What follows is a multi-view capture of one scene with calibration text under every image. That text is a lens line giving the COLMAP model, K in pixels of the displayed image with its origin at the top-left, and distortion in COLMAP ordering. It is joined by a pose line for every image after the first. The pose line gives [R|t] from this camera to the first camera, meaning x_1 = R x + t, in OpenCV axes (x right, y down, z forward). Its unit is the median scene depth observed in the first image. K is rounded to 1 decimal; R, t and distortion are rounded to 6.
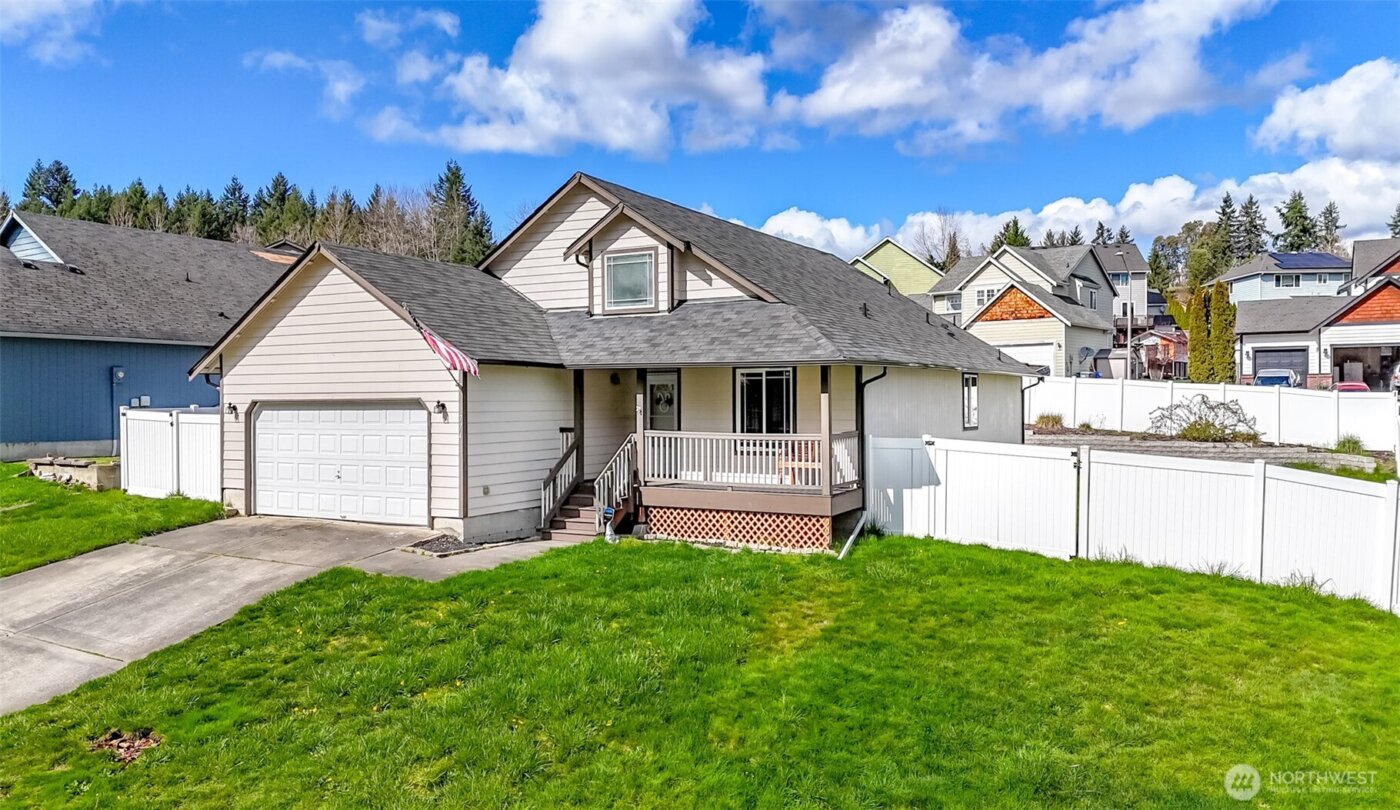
lens RADIAL K [[1002.7, 0, 700.0], [0, 1002.7, 405.0], [0, 0, 1]] dist [0.000311, -0.000022]
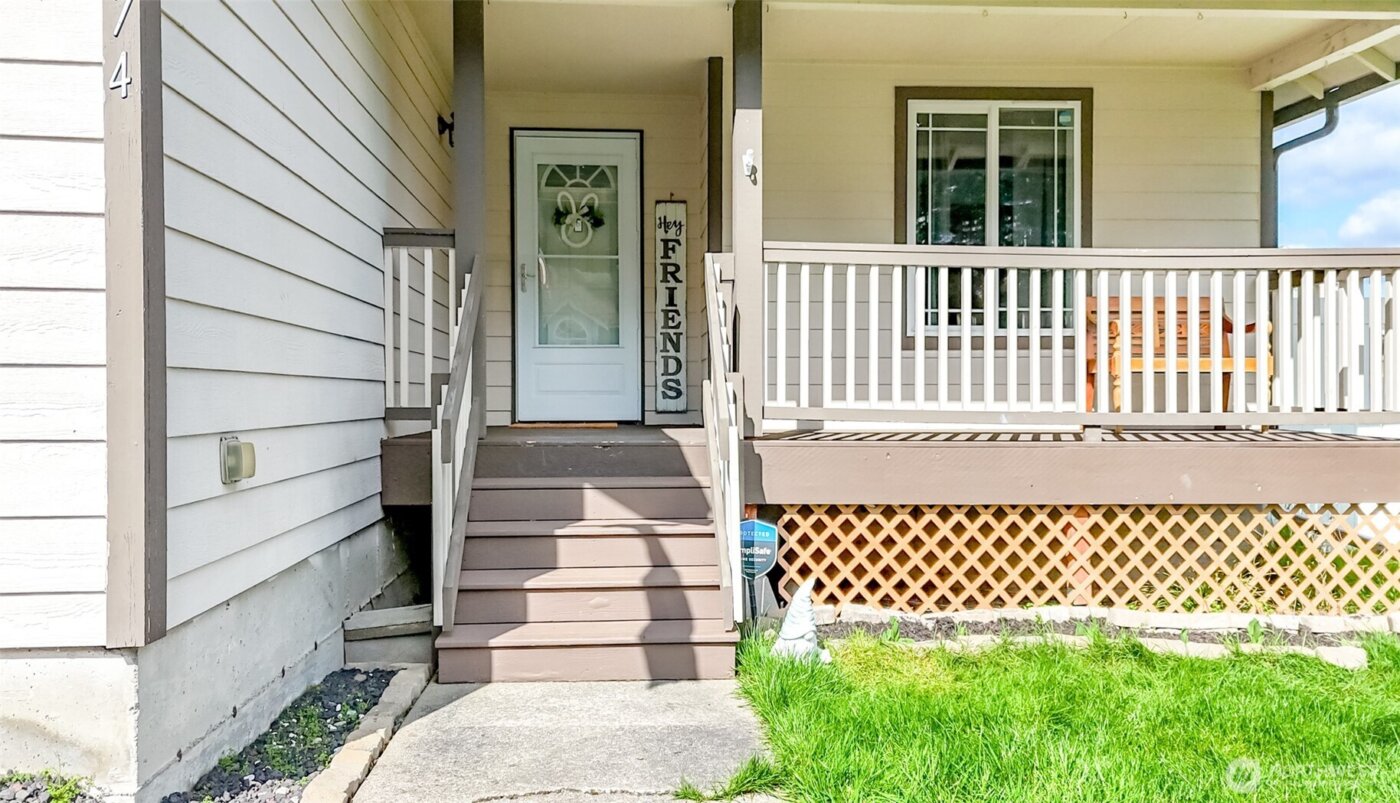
lens RADIAL K [[1068.2, 0, 700.0], [0, 1068.2, 401.5], [0, 0, 1]] dist [0.002117, -0.002559]
pose [[0.833848, 0.003111, 0.551985, -0.234464], [-0.001112, 0.999992, -0.003956, 0.071883], [-0.551992, 0.002685, 0.833845, 0.763309]]
